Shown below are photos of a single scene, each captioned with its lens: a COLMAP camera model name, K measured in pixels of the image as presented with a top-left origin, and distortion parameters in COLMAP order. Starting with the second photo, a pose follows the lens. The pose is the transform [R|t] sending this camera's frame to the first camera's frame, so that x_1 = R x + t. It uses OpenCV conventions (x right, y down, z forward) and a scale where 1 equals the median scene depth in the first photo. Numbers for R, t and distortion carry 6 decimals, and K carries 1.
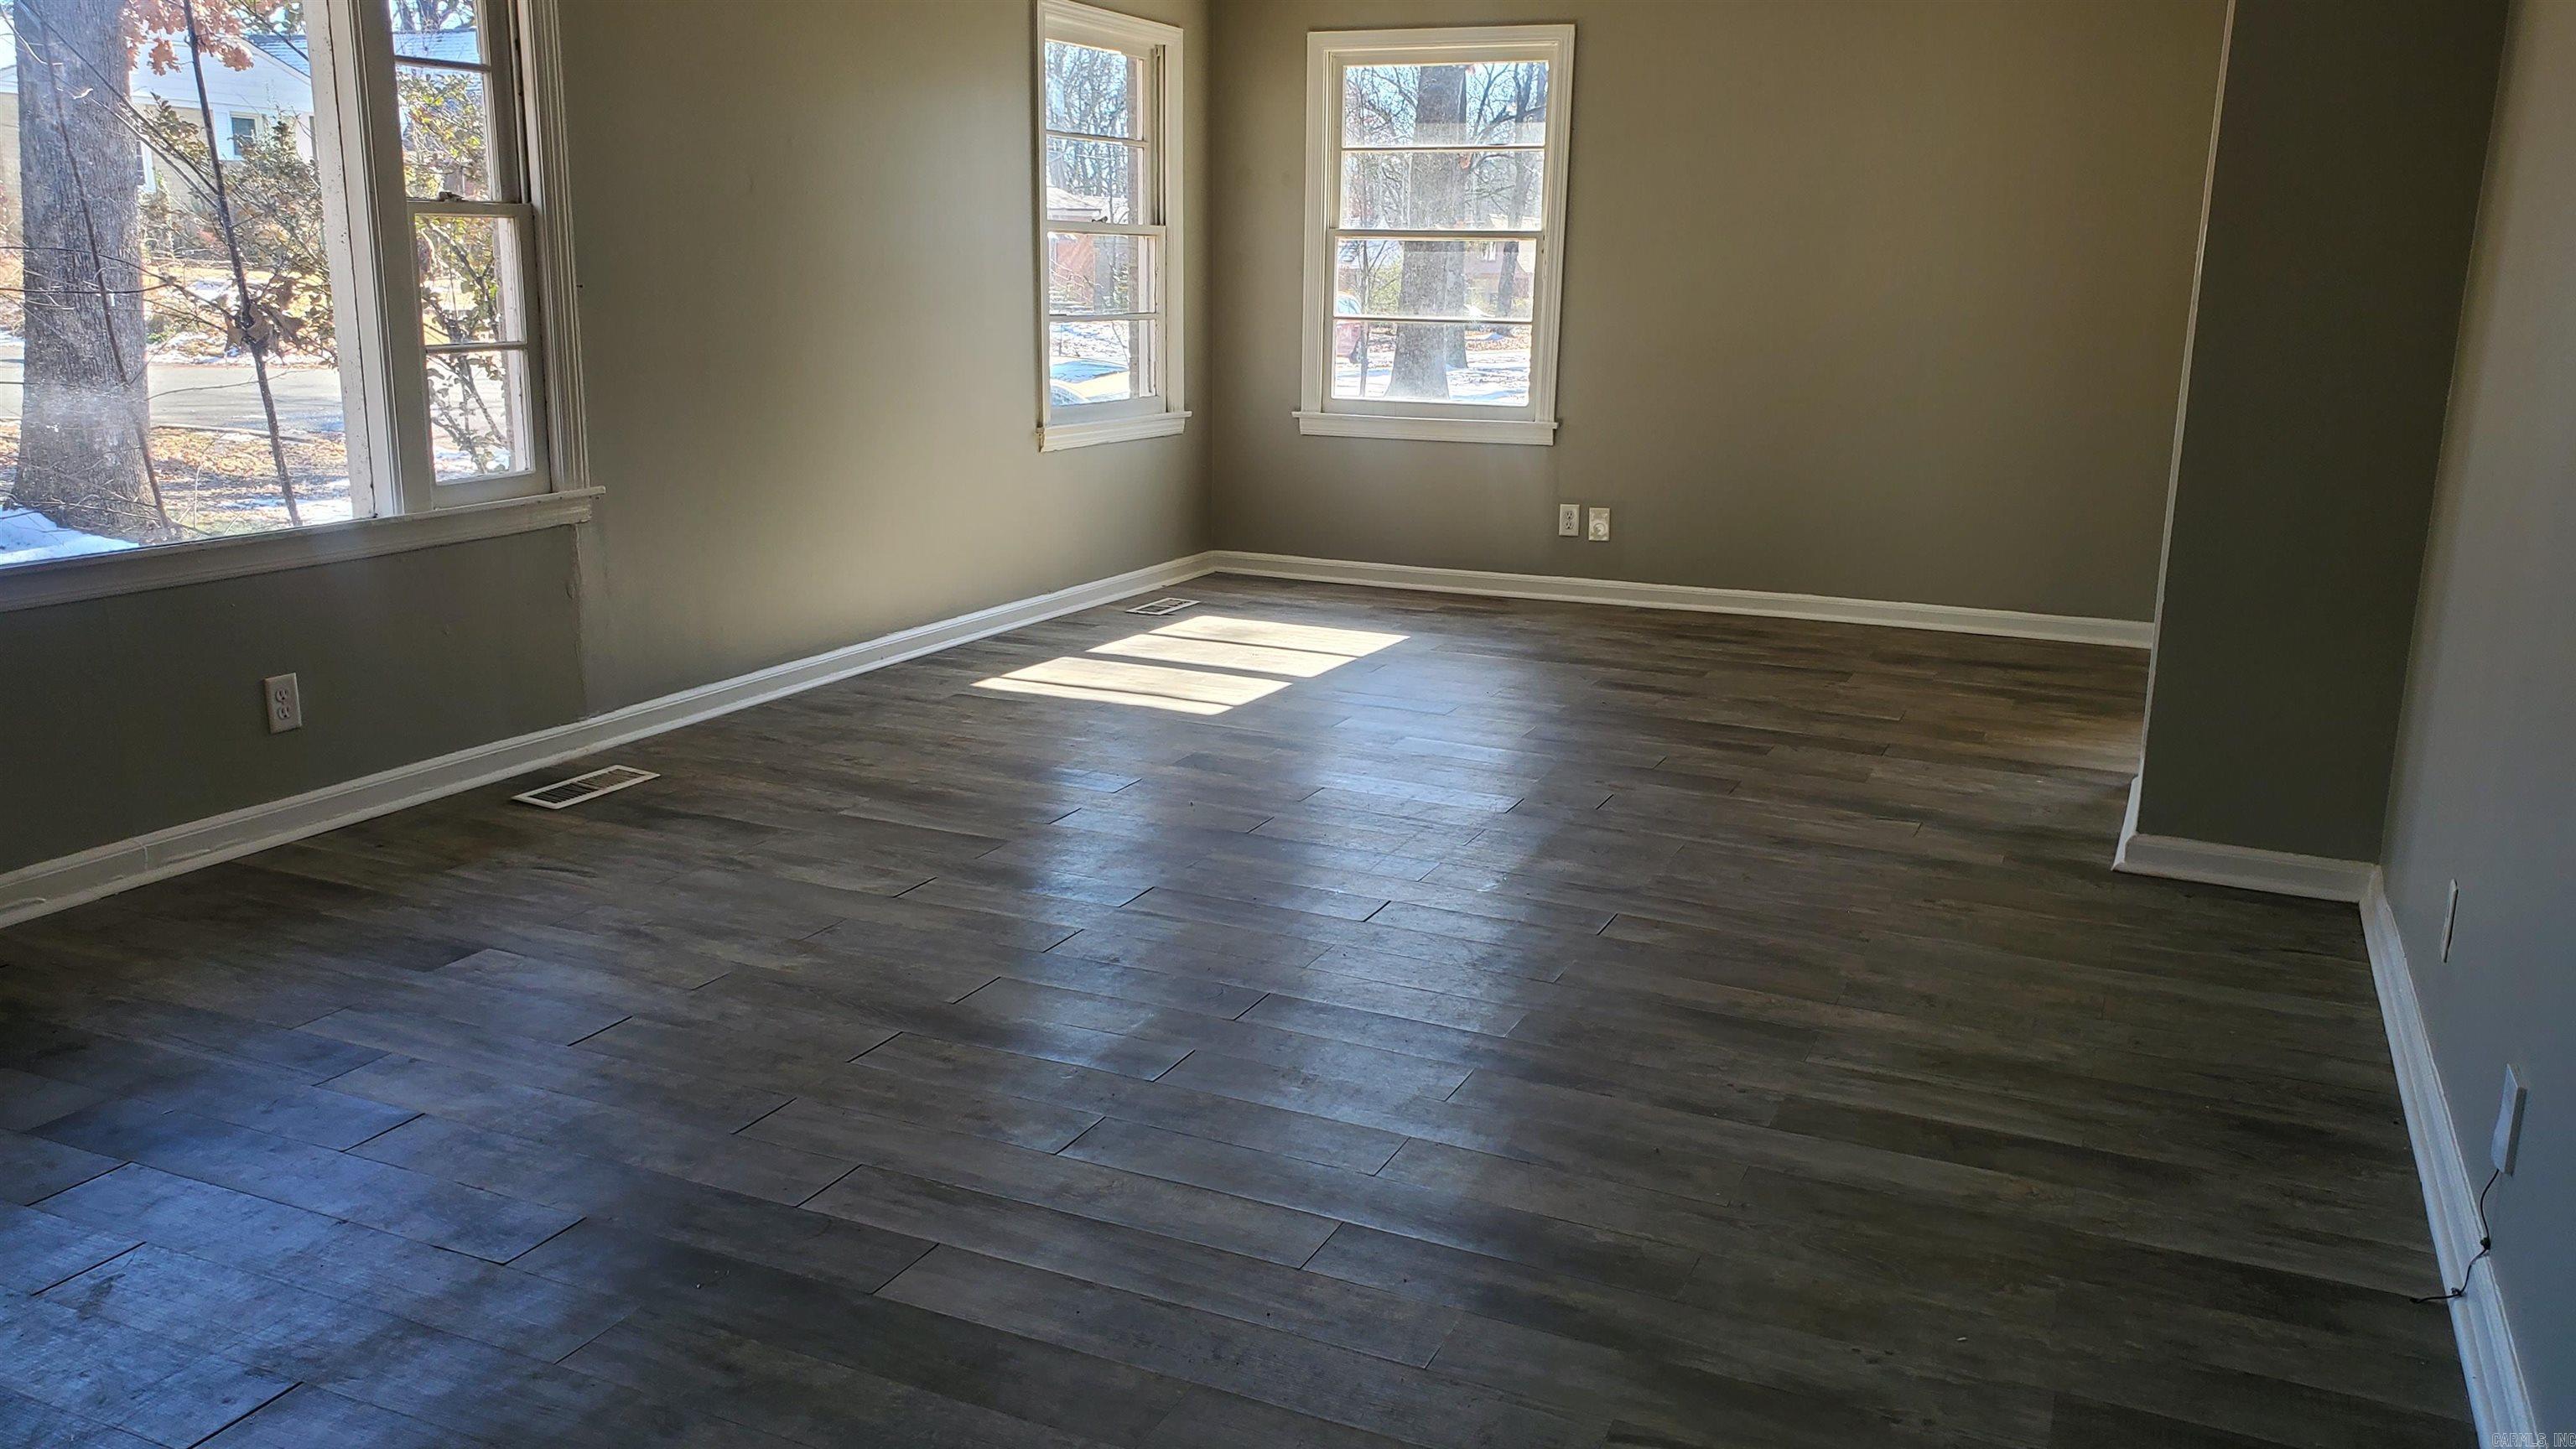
lens RADIAL K [[1974.1, 0, 1285.1], [0, 1974.1, 733.8], [0, 0, 1]] dist [0.027621, -0.012624]
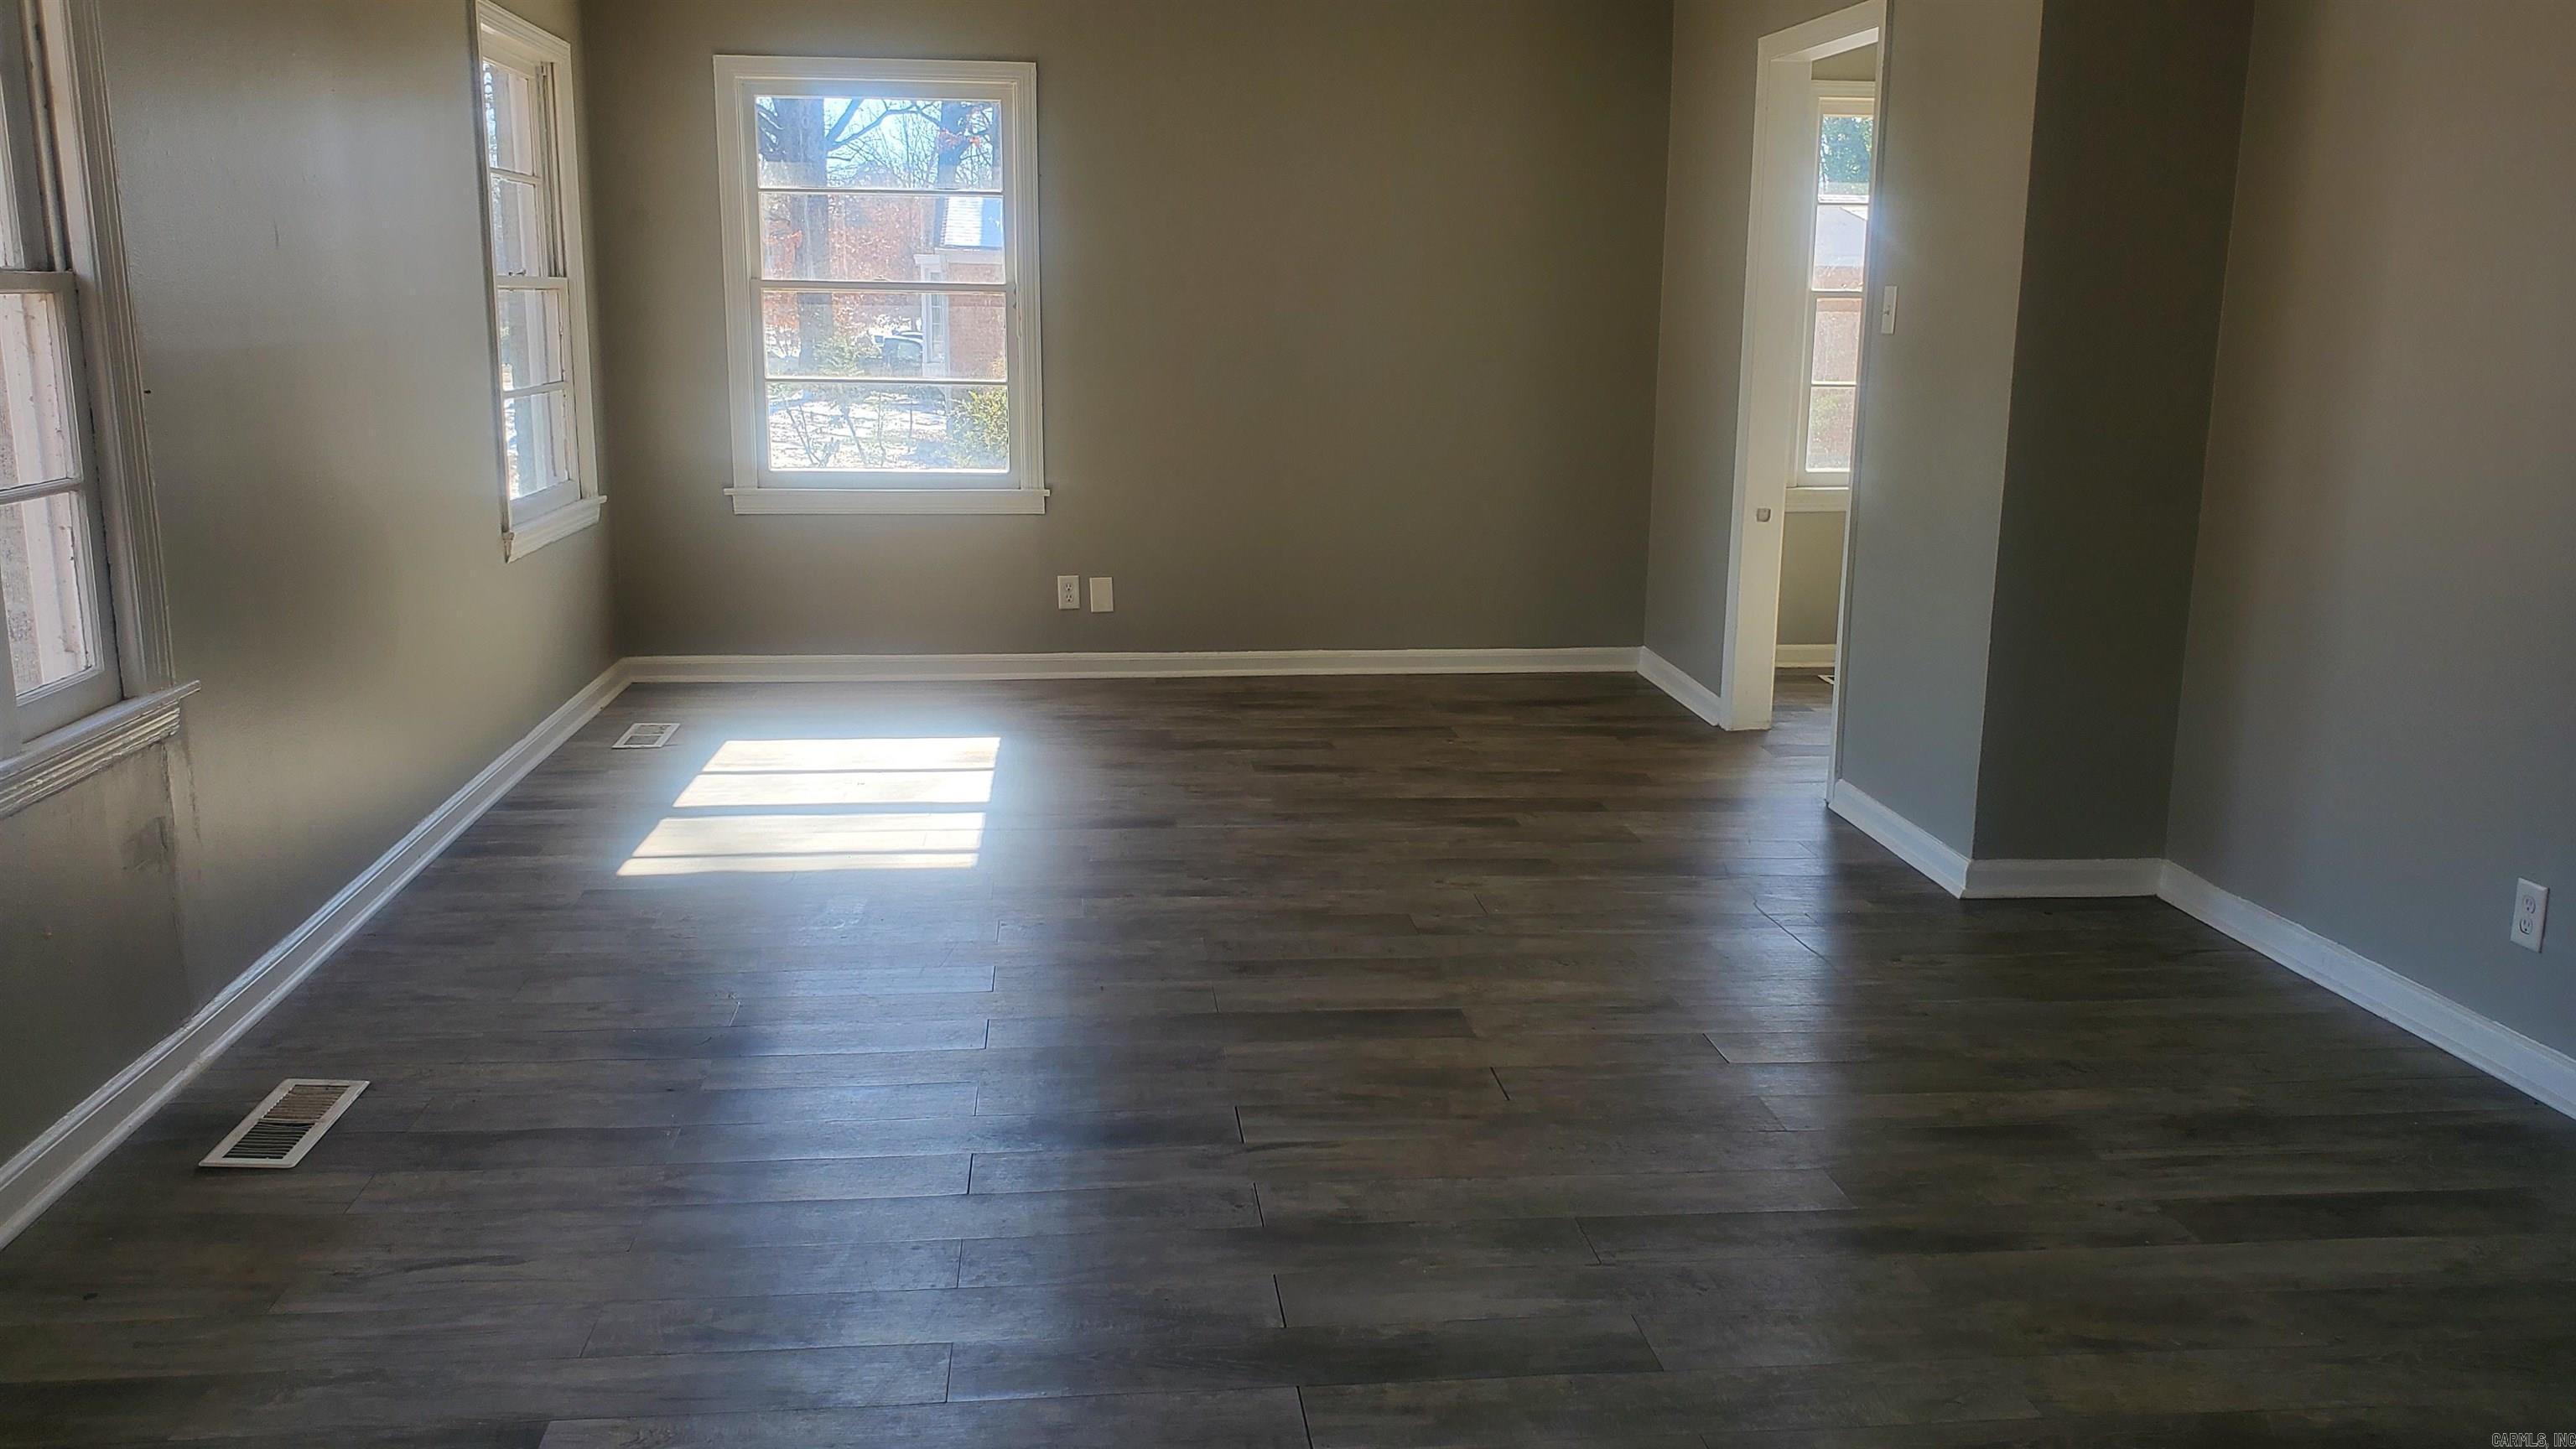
lens RADIAL K [[1974.1, 0, 1288.6], [0, 1974.1, 715.0], [0, 0, 1]] dist [0.027621, -0.012624]
pose [[0.861460, -0.110609, 0.495633, -0.382628], [0.120722, 0.992617, 0.011692, -0.079602], [-0.493267, 0.049762, 0.868453, 0.230132]]
